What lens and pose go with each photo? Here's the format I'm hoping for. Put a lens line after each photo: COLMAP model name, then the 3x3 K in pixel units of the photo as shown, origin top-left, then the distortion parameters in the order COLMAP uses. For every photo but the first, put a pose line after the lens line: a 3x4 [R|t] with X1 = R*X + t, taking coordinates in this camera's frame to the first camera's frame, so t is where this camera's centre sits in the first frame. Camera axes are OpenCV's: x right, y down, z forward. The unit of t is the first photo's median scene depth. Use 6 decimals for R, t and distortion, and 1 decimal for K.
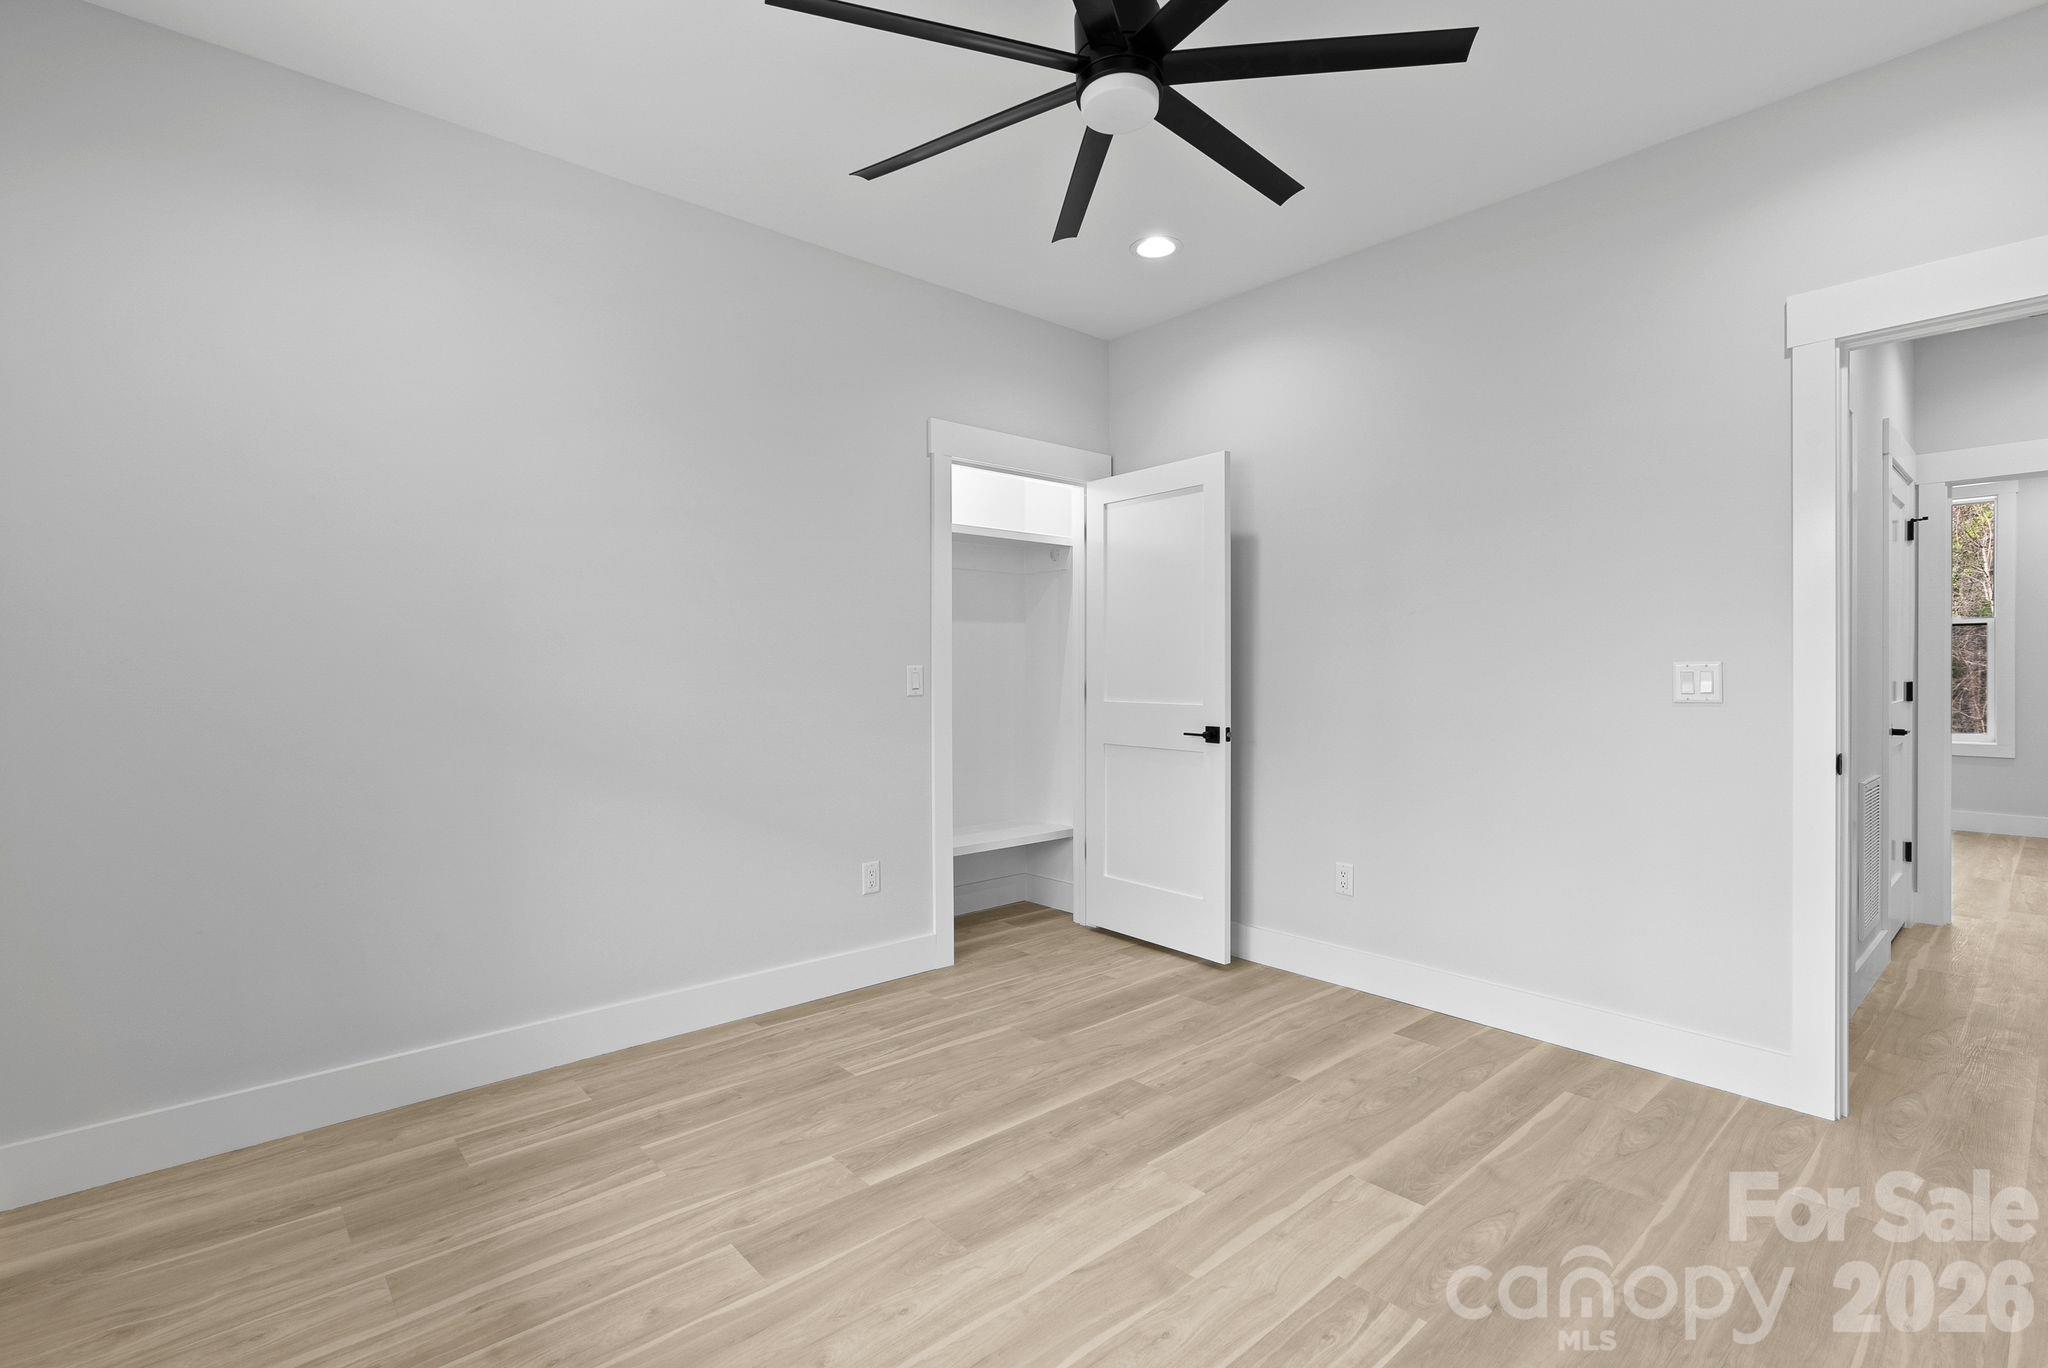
lens RADIAL K [[945.2, 0, 1032.0], [0, 945.2, 683.8], [0, 0, 1]] dist [-0.000426, 0.000461]
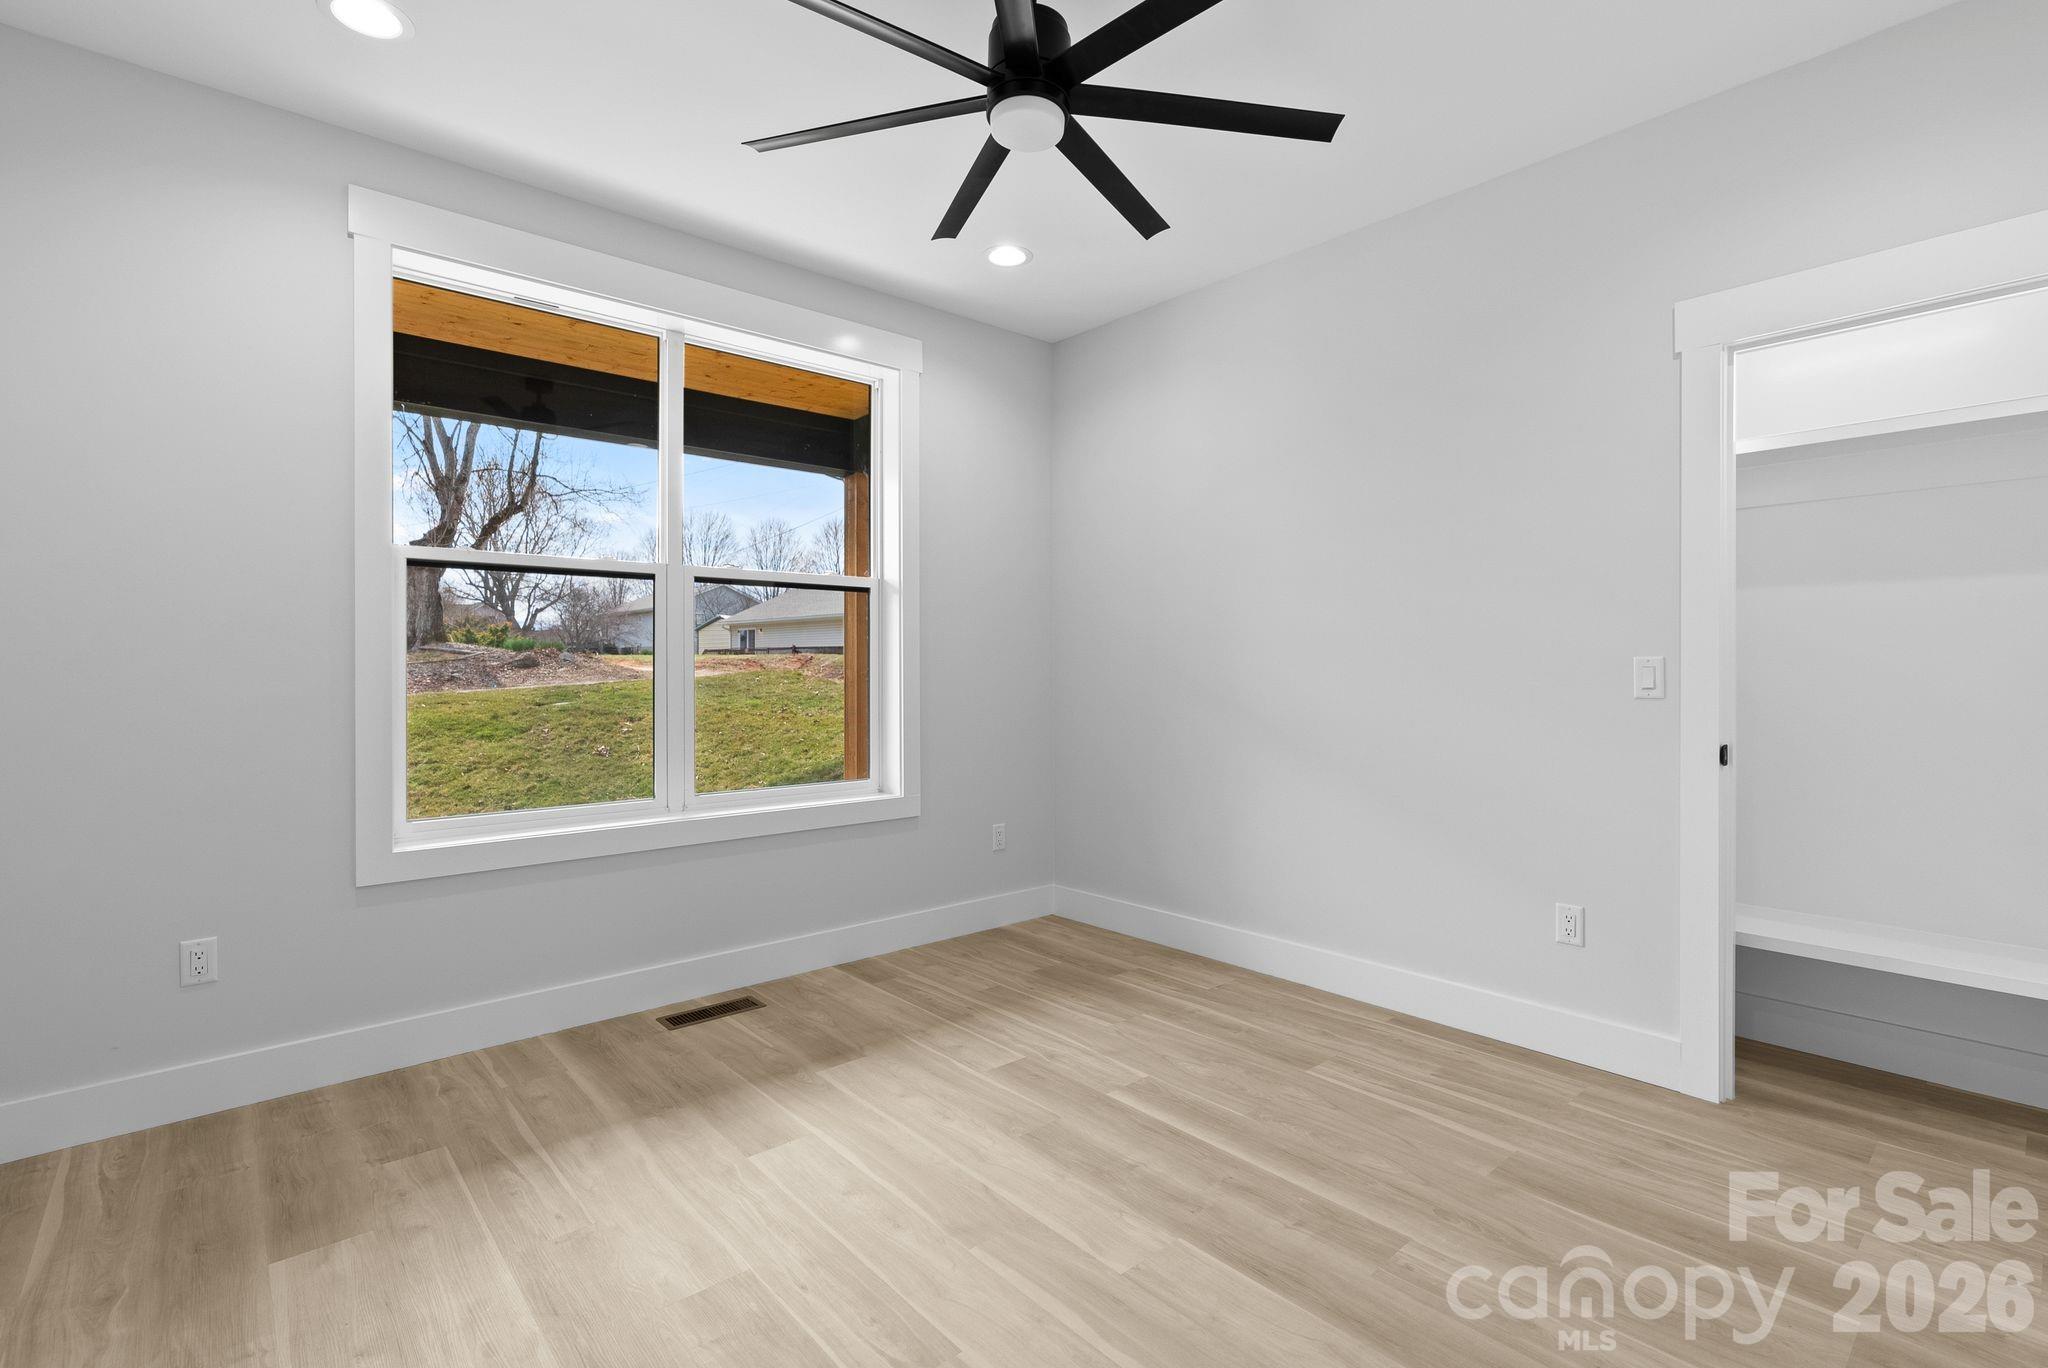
lens RADIAL K [[945.2, 0, 1032.0], [0, 945.2, 683.8], [0, 0, 1]] dist [-0.000426, 0.000461]
pose [[-0.006728, 0.017516, -0.999824, 0.871547], [-0.008393, 0.999810, 0.017572, -0.009242], [0.999942, 0.008510, -0.006580, 0.776576]]
